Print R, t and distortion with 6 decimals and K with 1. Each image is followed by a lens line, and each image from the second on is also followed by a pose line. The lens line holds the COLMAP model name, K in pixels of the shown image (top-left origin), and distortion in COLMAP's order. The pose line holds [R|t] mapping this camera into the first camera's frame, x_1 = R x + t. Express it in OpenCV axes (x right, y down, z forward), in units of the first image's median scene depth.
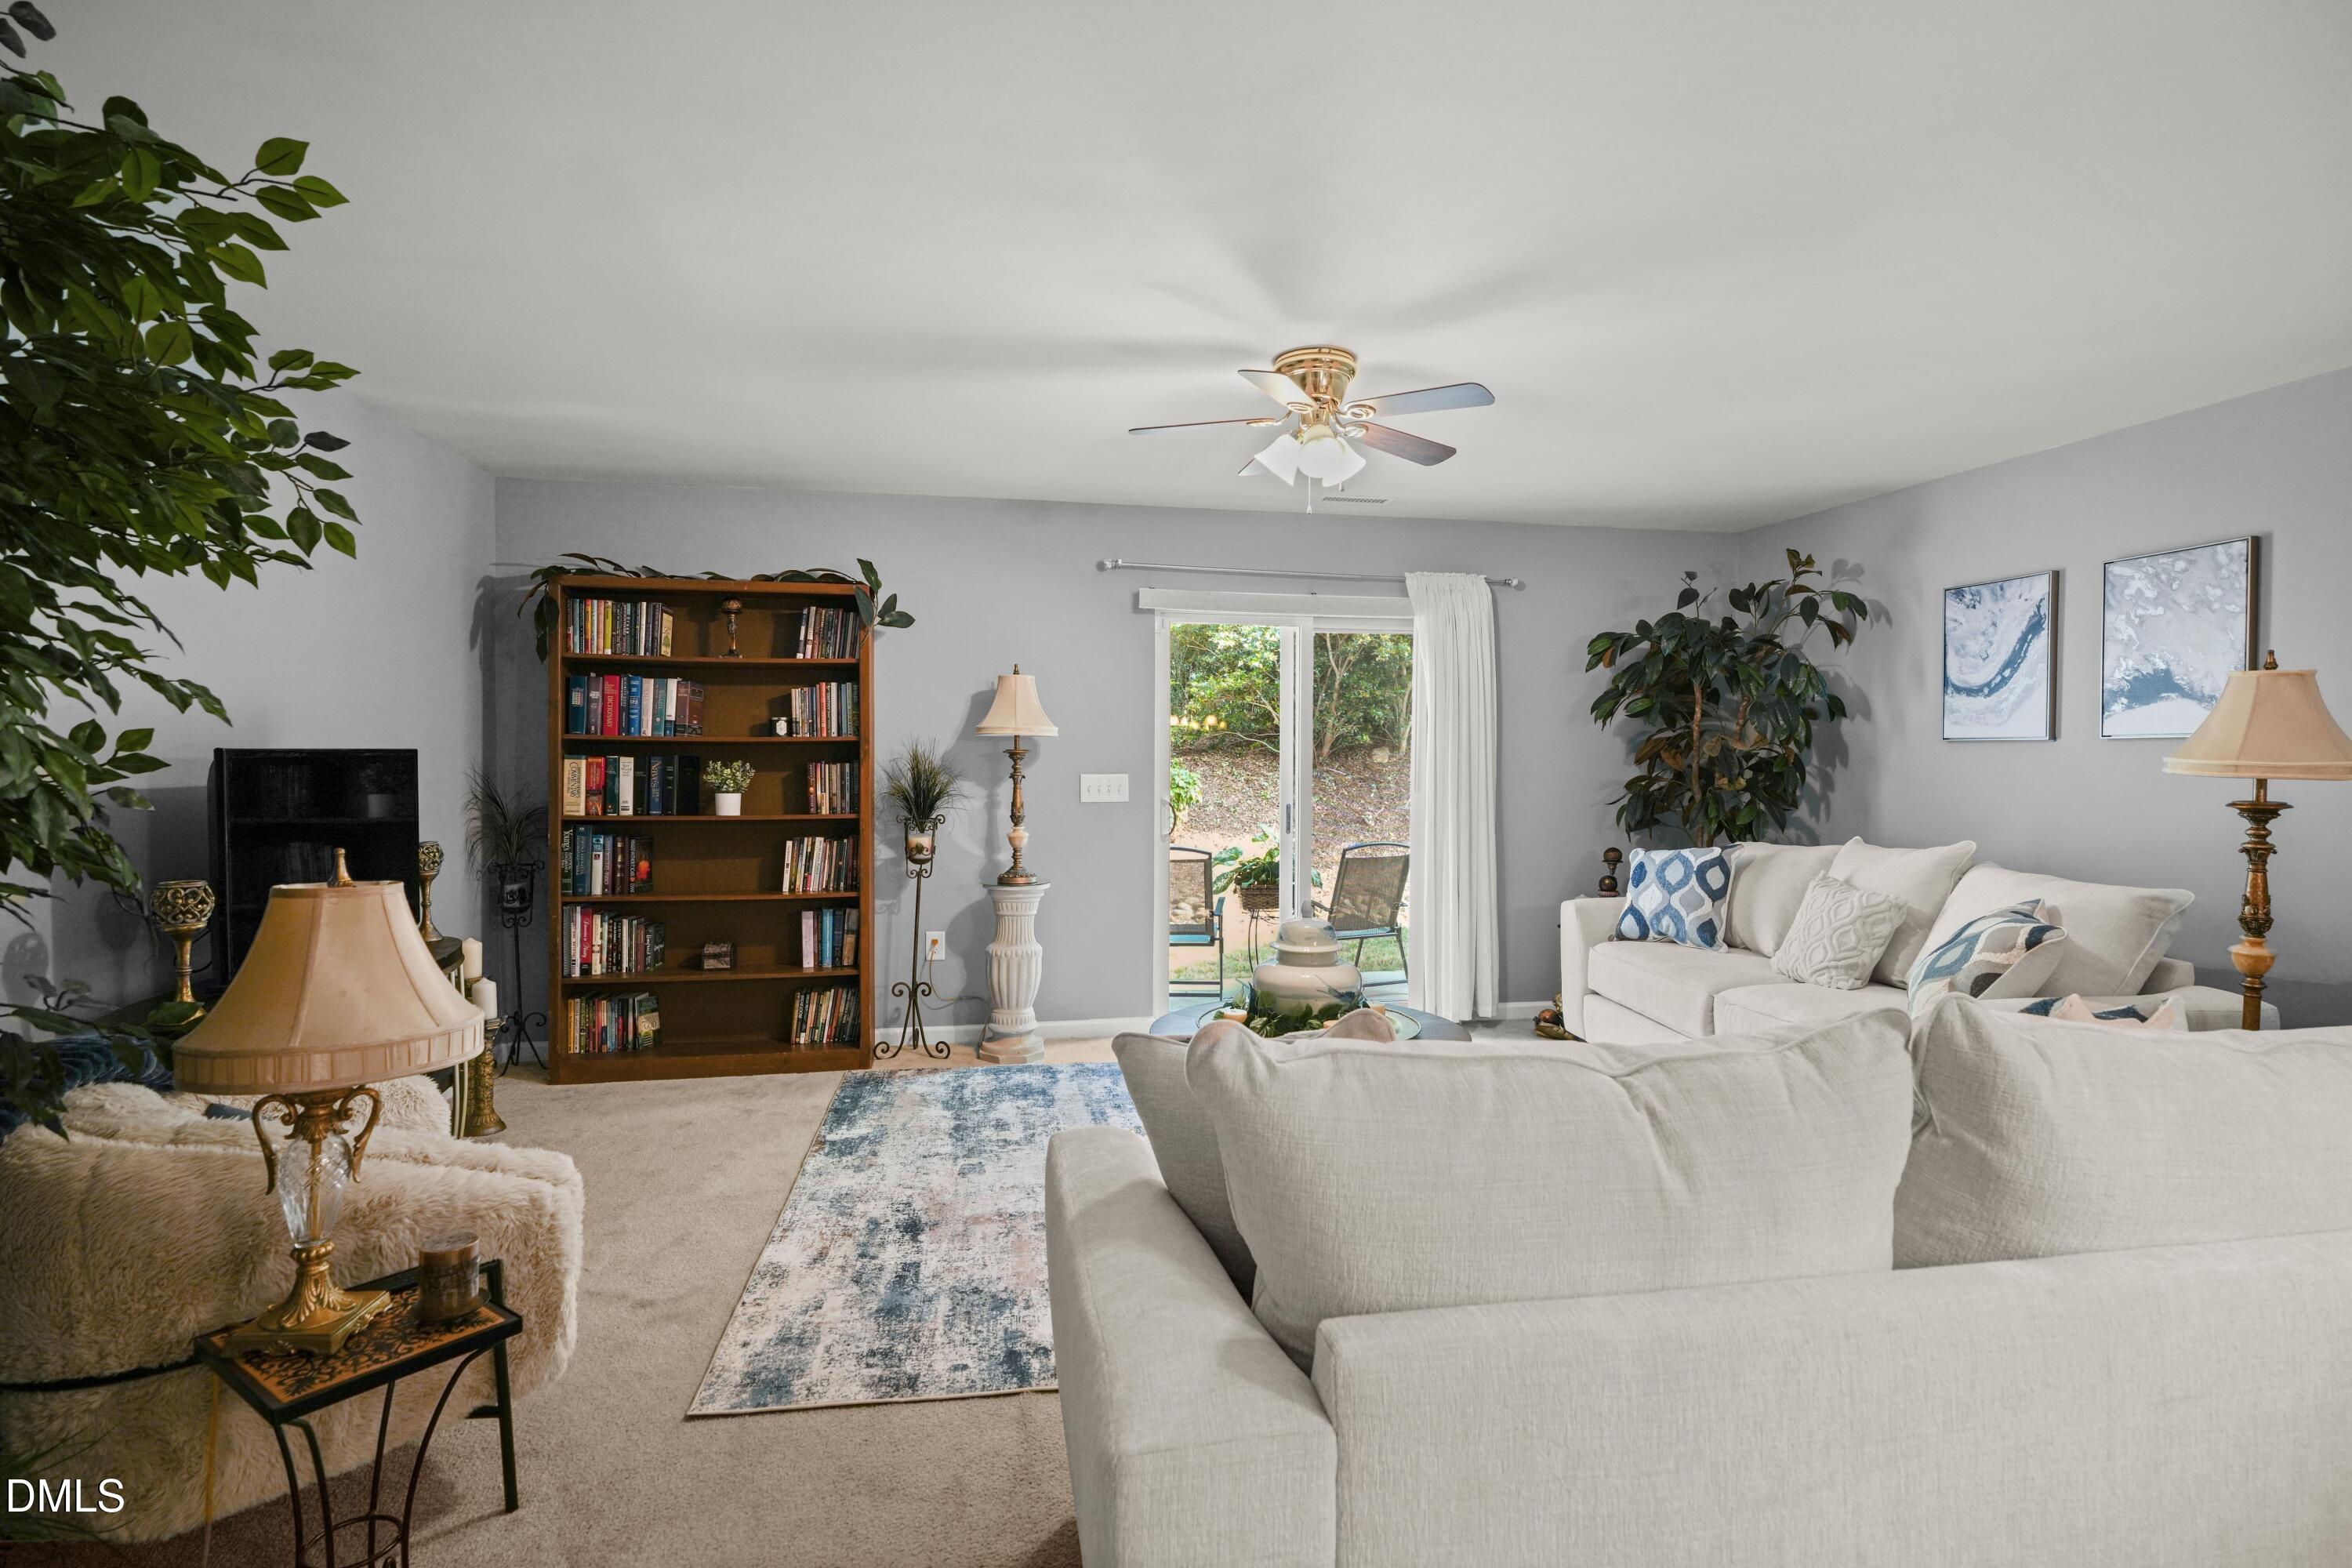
lens RADIAL K [[1134.2, 0, 1180.9], [0, 1134.2, 782.2], [0, 0, 1]] dist [-0.007443, 0.002204]
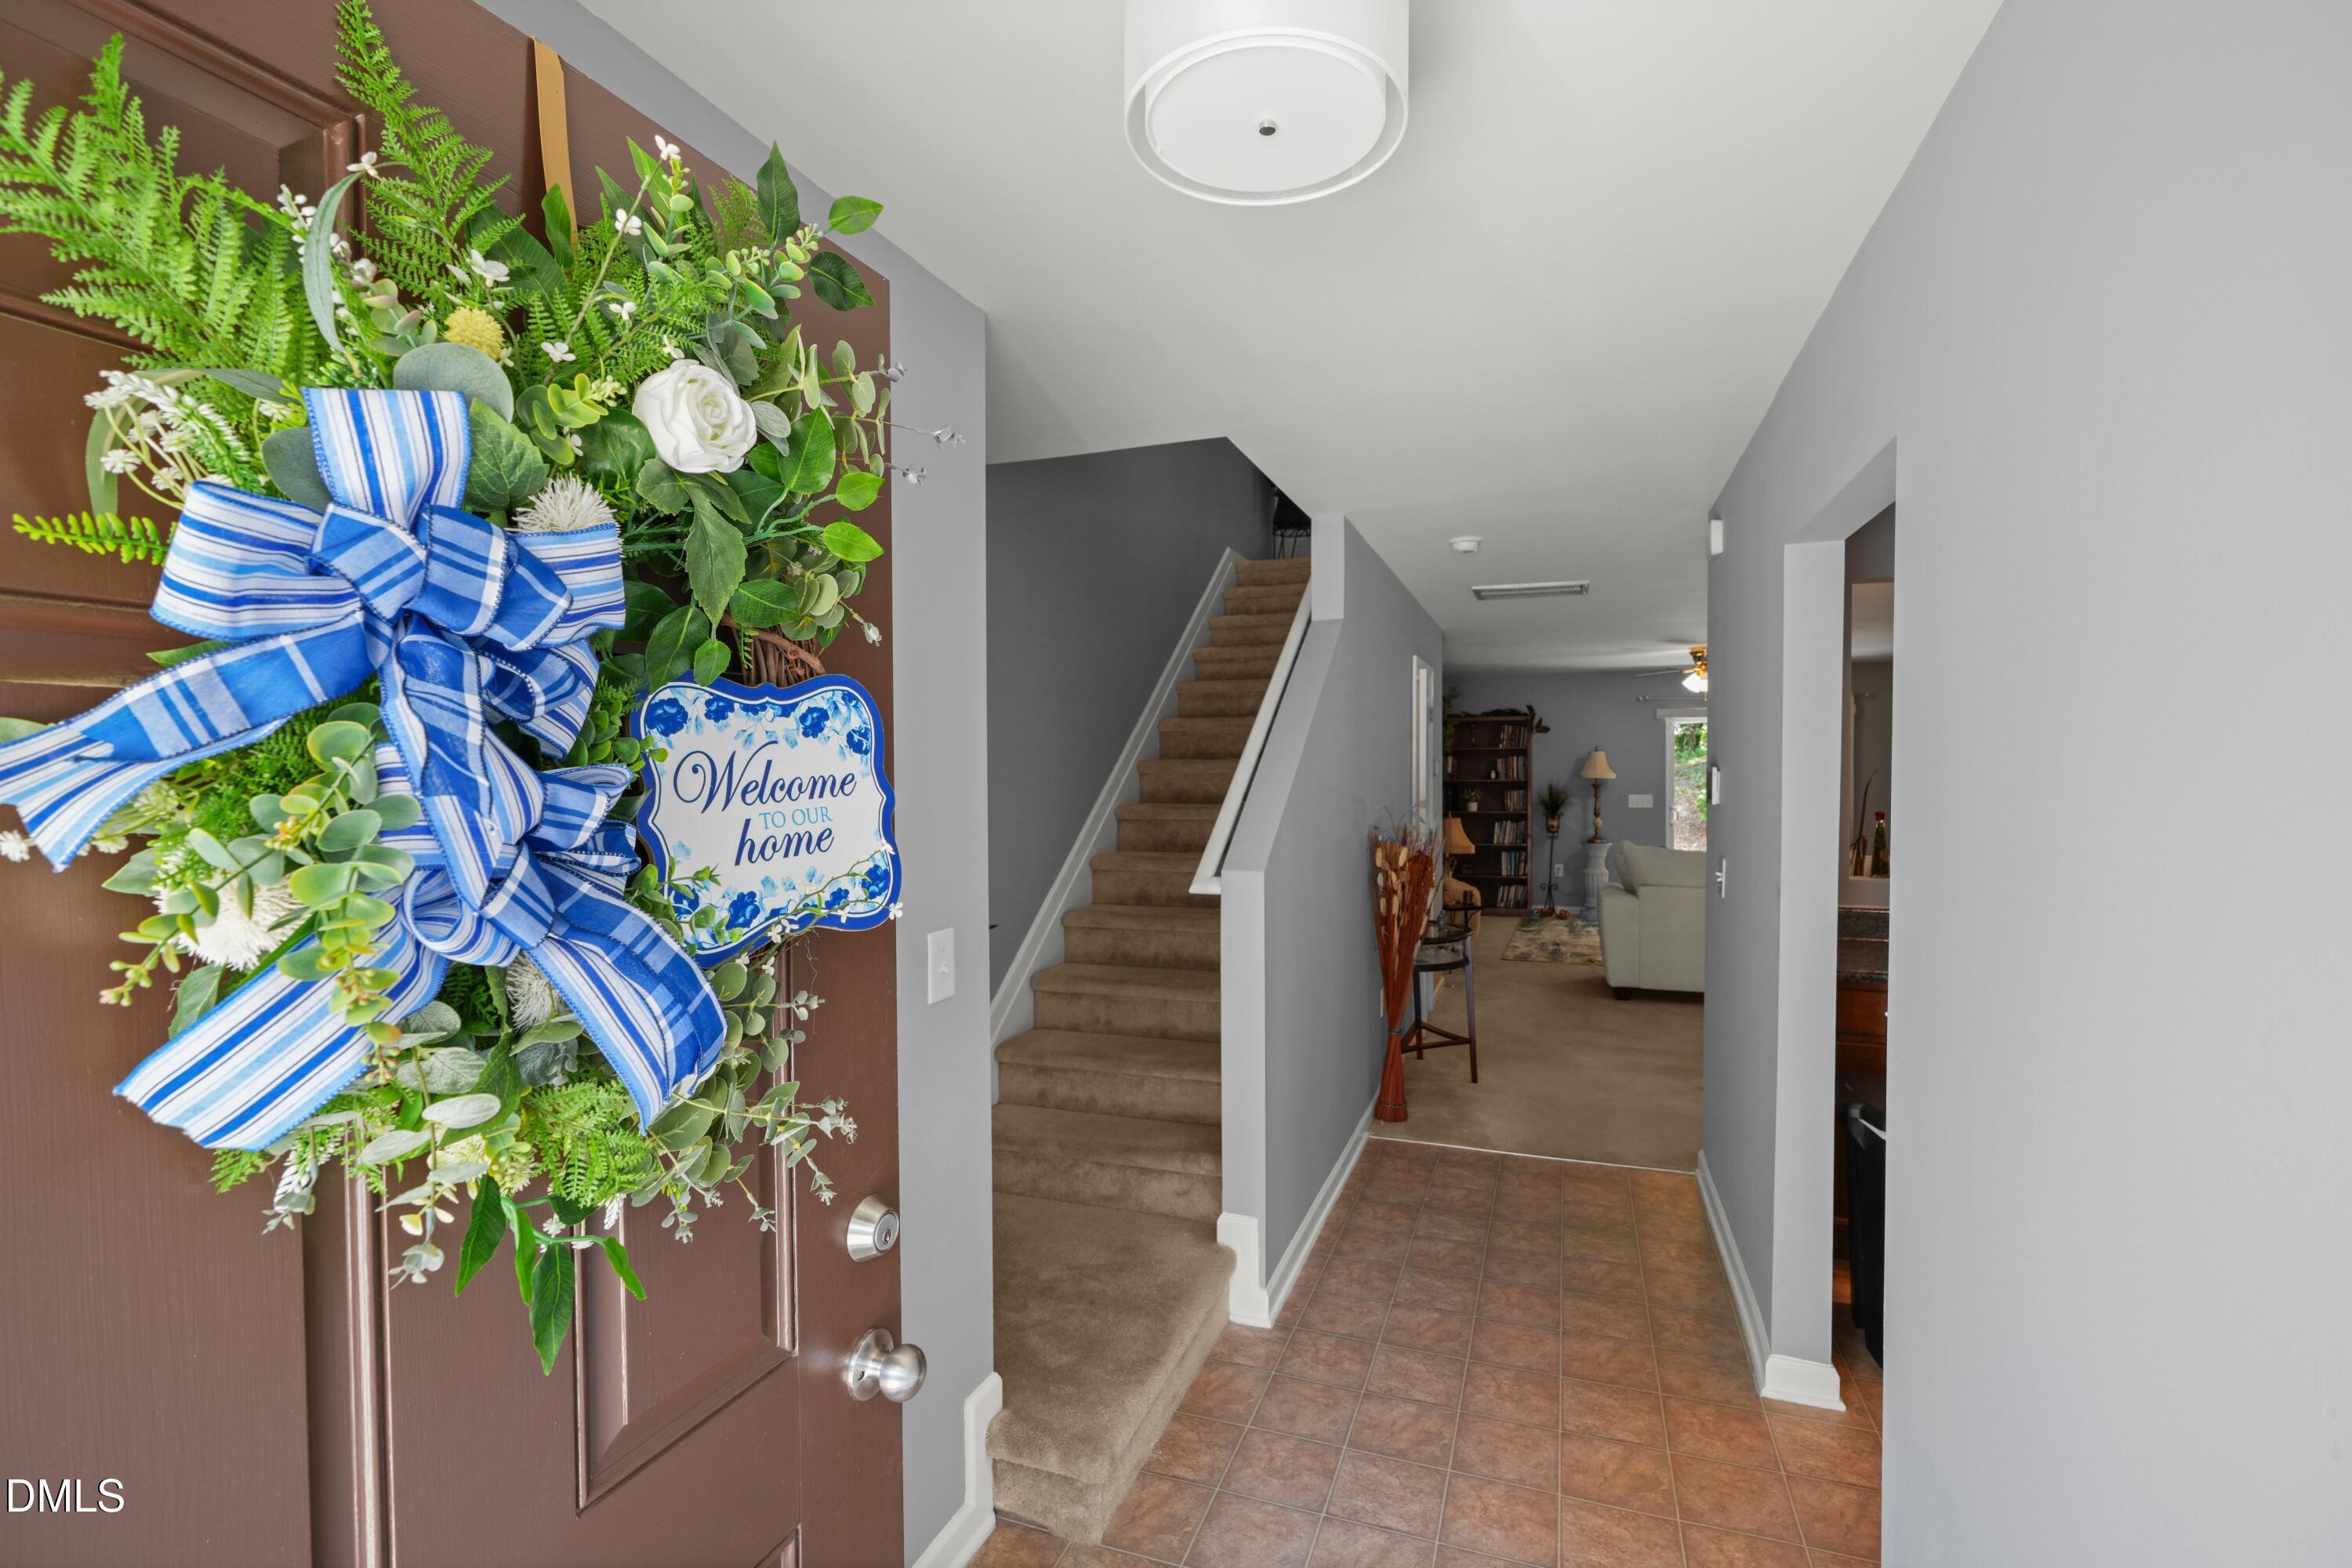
lens RADIAL K [[1082.5, 0, 1172.6], [0, 1082.5, 785.3], [0, 0, 1]] dist [-0.000113, -0.000003]
pose [[0.862205, -0.000379, -0.506559, 0.230166], [-0.001883, 0.999990, -0.003954, -0.016605], [0.506556, 0.004364, 0.862196, -1.353435]]
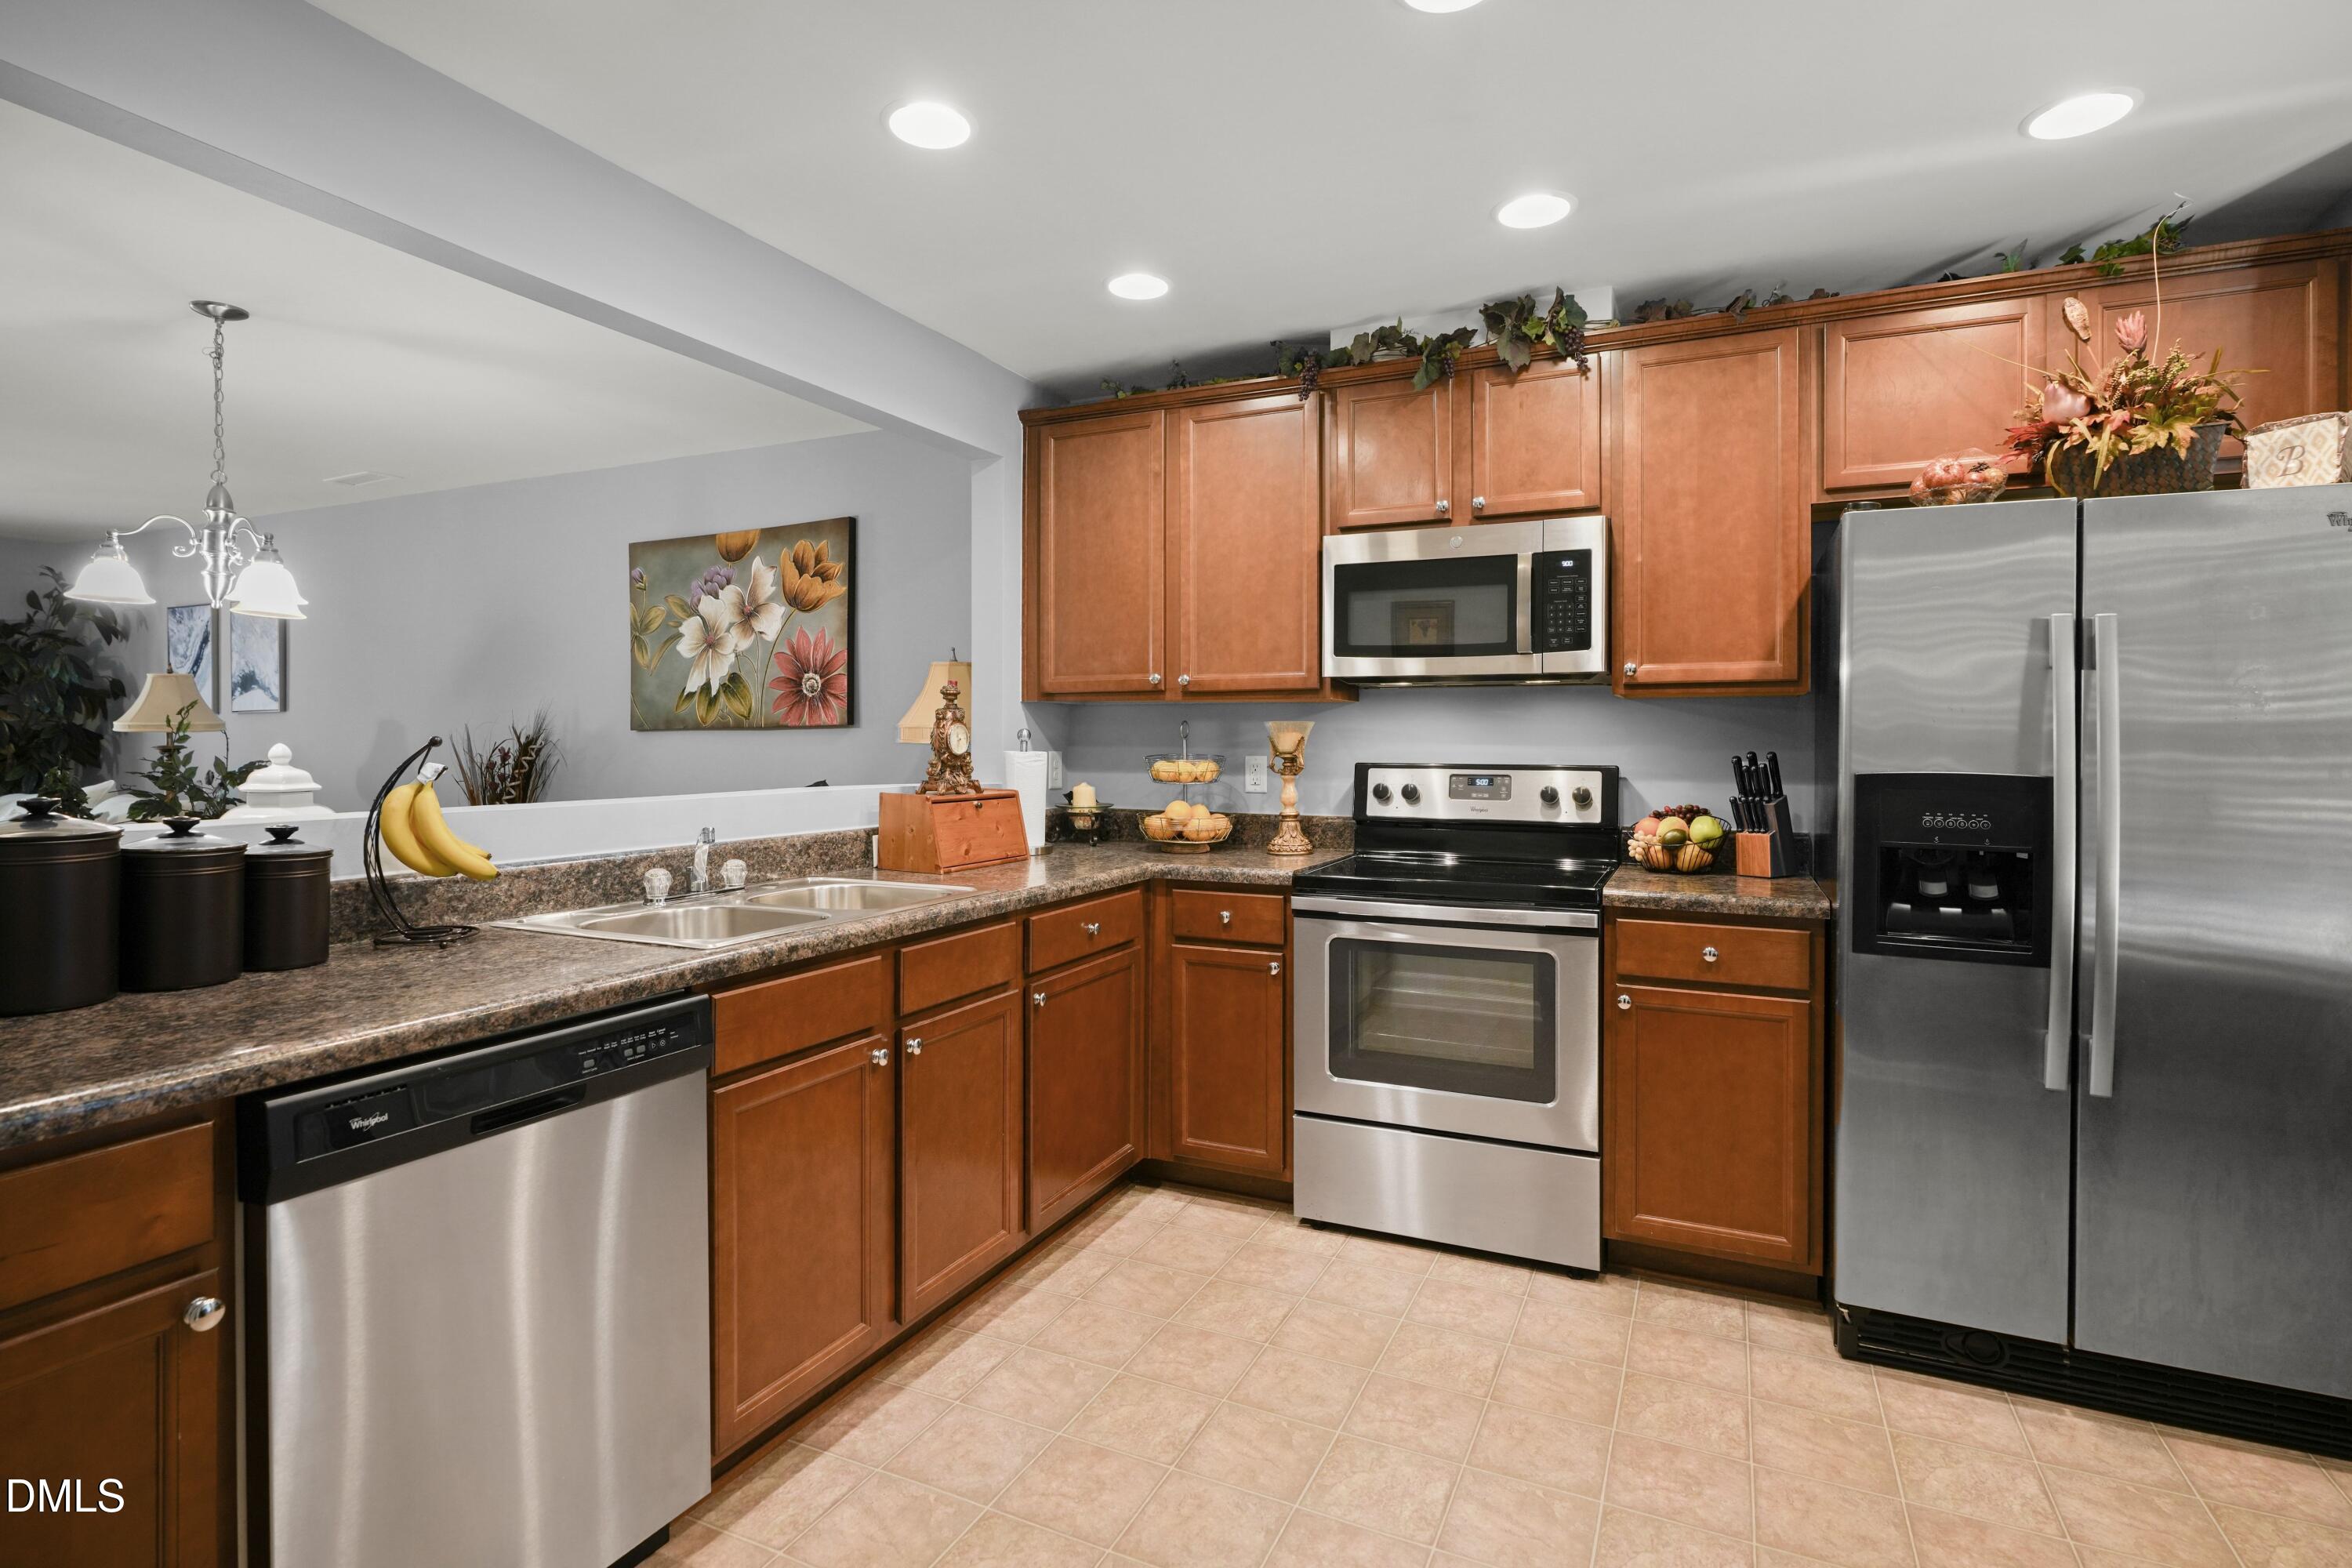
lens RADIAL K [[1134.2, 0, 1139.0], [0, 1134.2, 748.0], [0, 0, 1]] dist [-0.007443, 0.002204]
pose [[0.588211, -0.012330, 0.808614, 0.228240], [0.025310, 0.999675, -0.003167, 0.039435], [-0.808311, 0.022329, 0.588332, -0.785043]]
